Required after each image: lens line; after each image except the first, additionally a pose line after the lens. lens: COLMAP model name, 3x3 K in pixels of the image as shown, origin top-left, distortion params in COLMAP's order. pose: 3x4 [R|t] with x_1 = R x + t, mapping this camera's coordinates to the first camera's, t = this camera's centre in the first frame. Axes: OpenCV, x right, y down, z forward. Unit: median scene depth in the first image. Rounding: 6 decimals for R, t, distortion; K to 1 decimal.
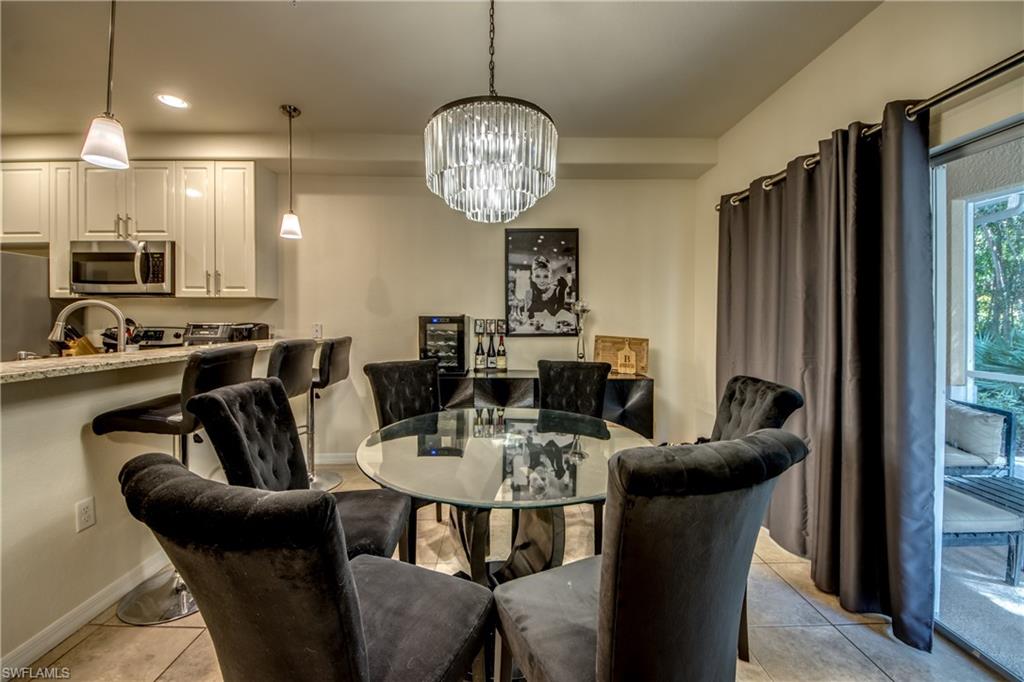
lens RADIAL K [[379.7, 0, 510.2], [0, 379.7, 325.6], [0, 0, 1]] dist [0.013243, -0.012676]
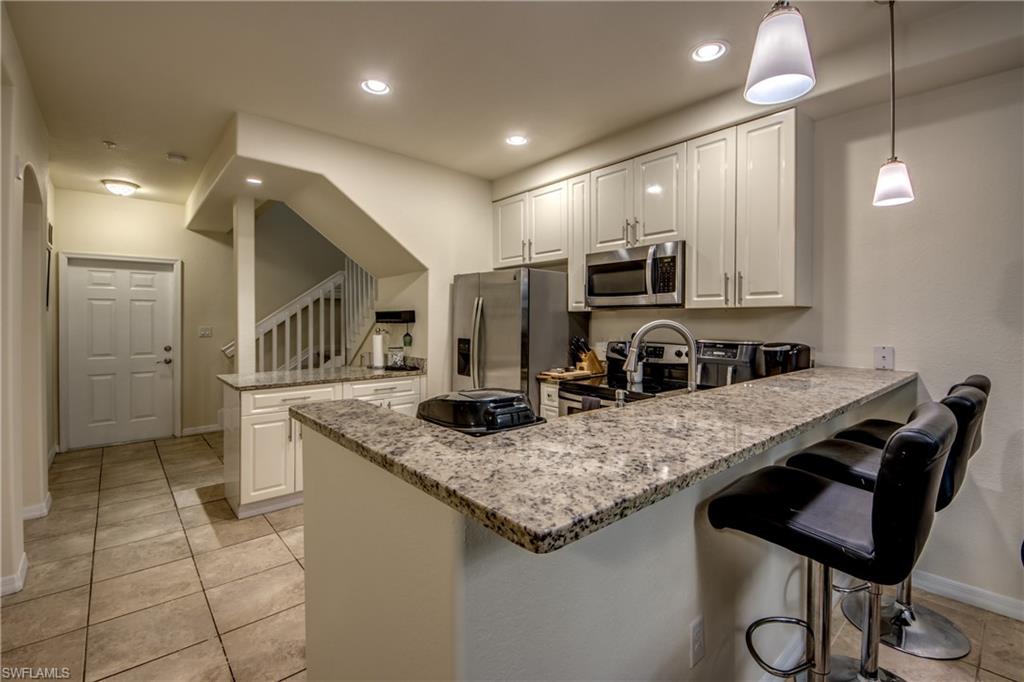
lens RADIAL K [[444.3, 0, 511.0], [0, 444.3, 320.8], [0, 0, 1]] dist [0.027188, -0.023867]
pose [[0.636159, 0.000038, -0.771558, -0.372595], [-0.006011, 0.999970, -0.004907, -0.040717], [0.771535, 0.007759, 0.636140, 0.098169]]
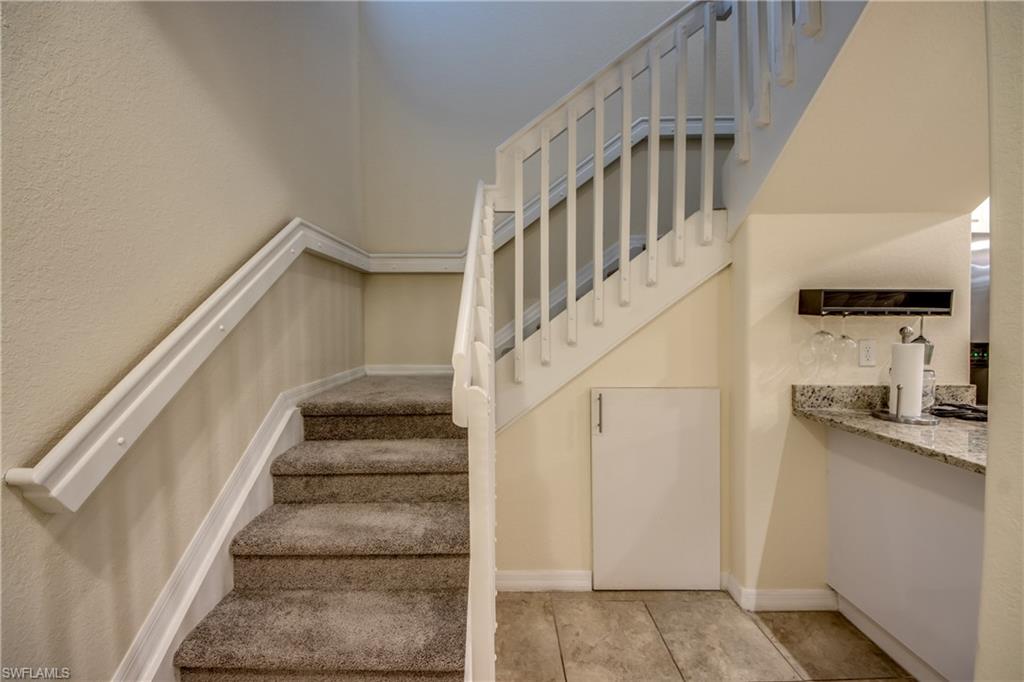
lens RADIAL K [[397.6, 0, 490.7], [0, 397.6, 329.5], [0, 0, 1]] dist [0.021014, -0.015034]
pose [[0.999543, 0.000245, -0.030239, -2.239004], [0.000138, 0.999920, 0.012636, -0.025714], [0.030240, -0.012634, 0.999463, 0.114840]]
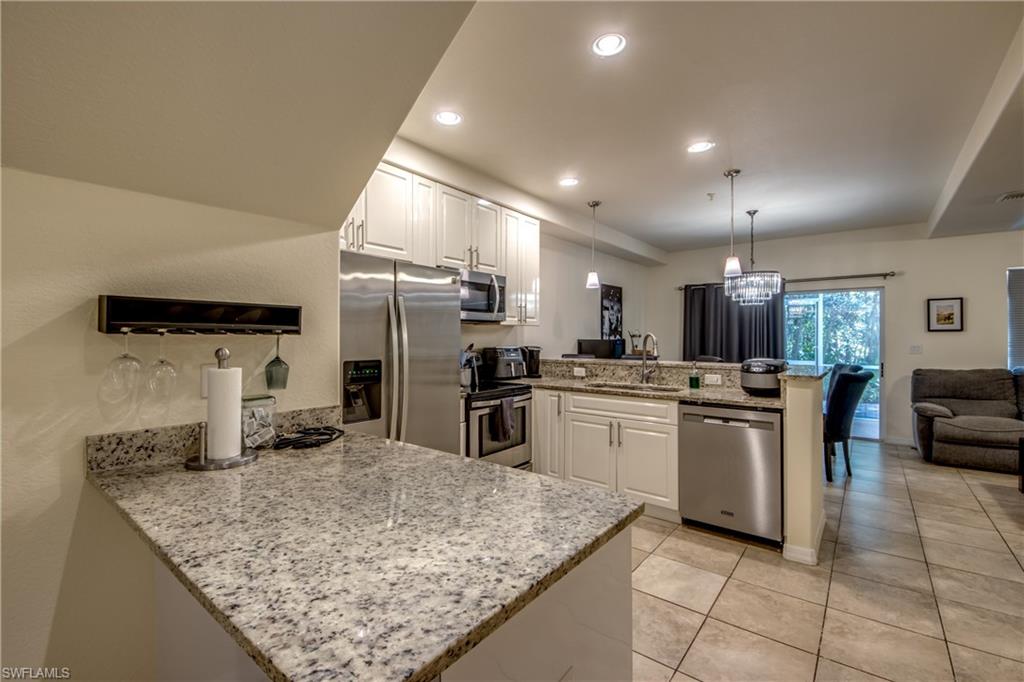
lens RADIAL K [[445.8, 0, 511.5], [0, 445.8, 336.9], [0, 0, 1]] dist [0.035723, -0.027184]
pose [[0.640591, -0.001077, 0.767882, -1.876249], [0.009516, 0.999933, -0.006536, -0.028148], [-0.767824, 0.011494, 0.640558, 0.108729]]
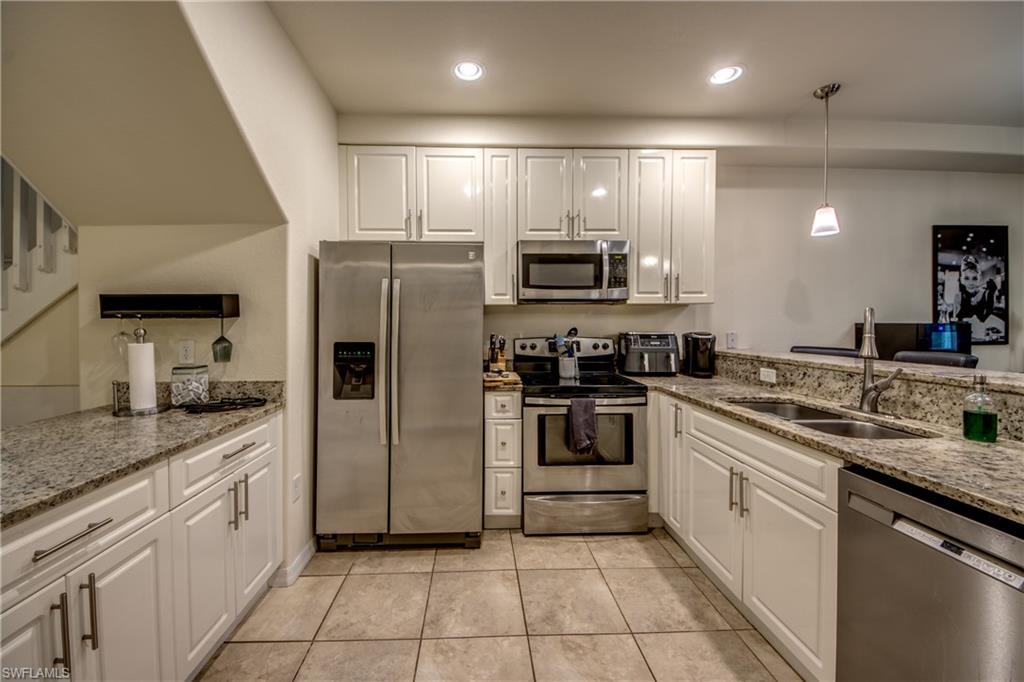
lens RADIAL K [[397.6, 0, 490.7], [0, 397.6, 329.5], [0, 0, 1]] dist [0.021014, -0.015034]
pose [[0.999970, -0.005280, 0.005669, -1.191403], [0.005248, 0.999970, 0.005650, -0.021237], [-0.005698, -0.005621, 0.999968, 0.068780]]
